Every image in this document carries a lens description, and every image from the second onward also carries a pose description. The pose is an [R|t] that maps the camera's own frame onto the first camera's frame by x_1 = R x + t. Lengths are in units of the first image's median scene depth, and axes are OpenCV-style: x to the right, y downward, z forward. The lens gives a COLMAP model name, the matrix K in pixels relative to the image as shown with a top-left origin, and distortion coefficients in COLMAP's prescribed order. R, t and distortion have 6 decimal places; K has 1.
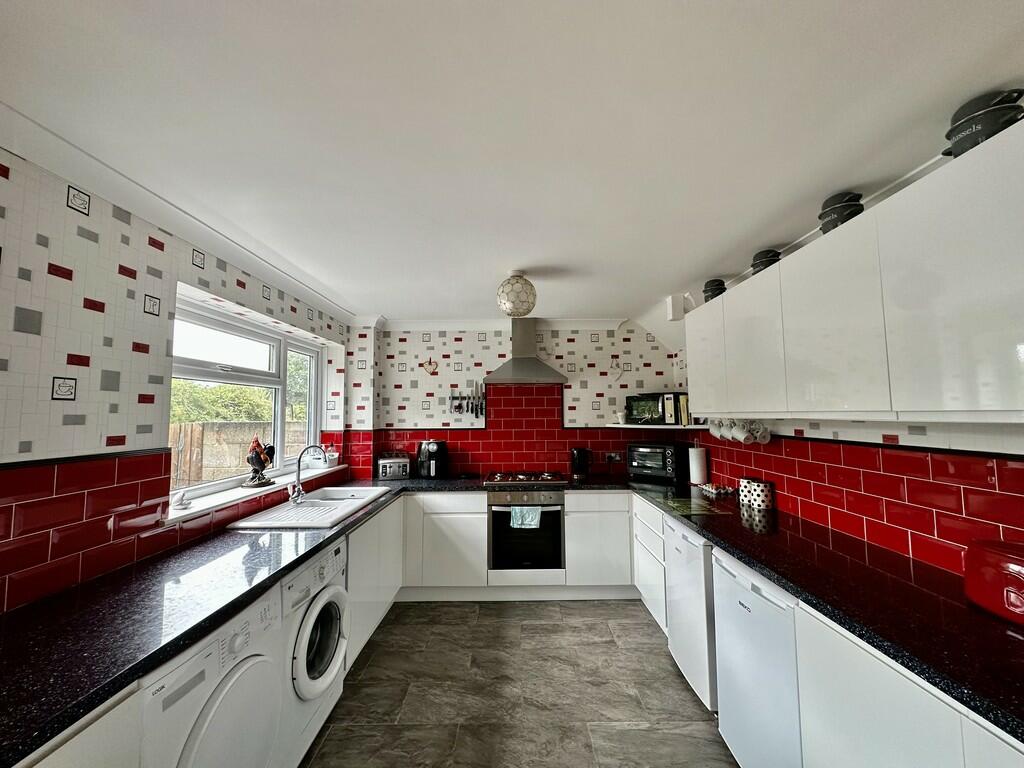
lens RADIAL K [[405.9, 0, 515.9], [0, 405.9, 384.4], [0, 0, 1]] dist [-0.000919, -0.000003]
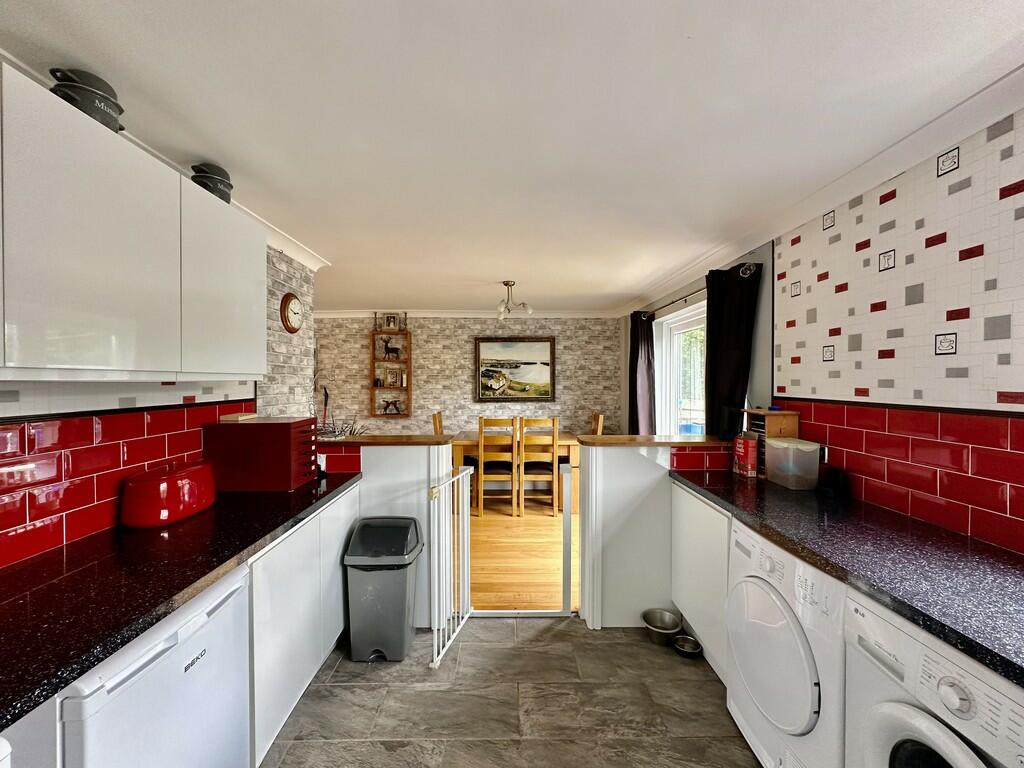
lens RADIAL K [[405.9, 0, 509.7], [0, 405.9, 383.7], [0, 0, 1]] dist [-0.000919, -0.000003]
pose [[-0.999931, 0.011707, -0.001279, 0.039181], [0.011763, 0.998052, -0.061263, 0.142306], [0.000559, -0.061274, -0.998121, 1.755351]]
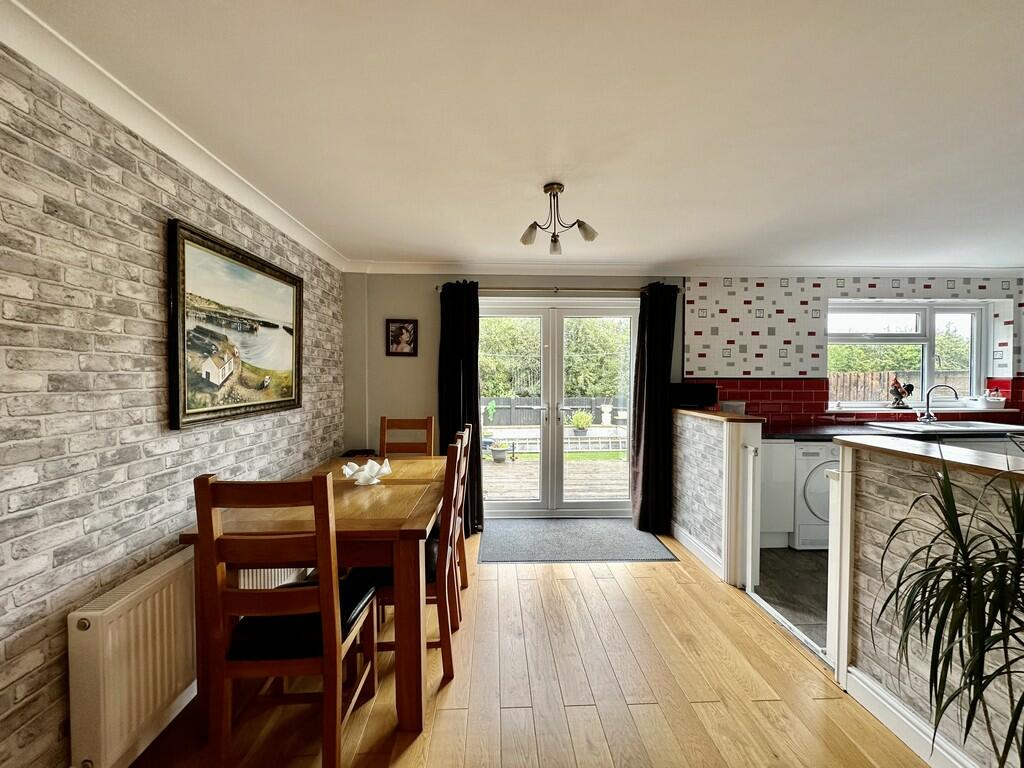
lens RADIAL K [[405.9, 0, 513.6], [0, 405.9, 383.2], [0, 0, 1]] dist [-0.000919, -0.000003]
pose [[0.021263, 0.029436, -0.999341, 1.380883], [0.071920, 0.996932, 0.030895, -0.002515], [0.997184, -0.072530, 0.019080, -0.770683]]
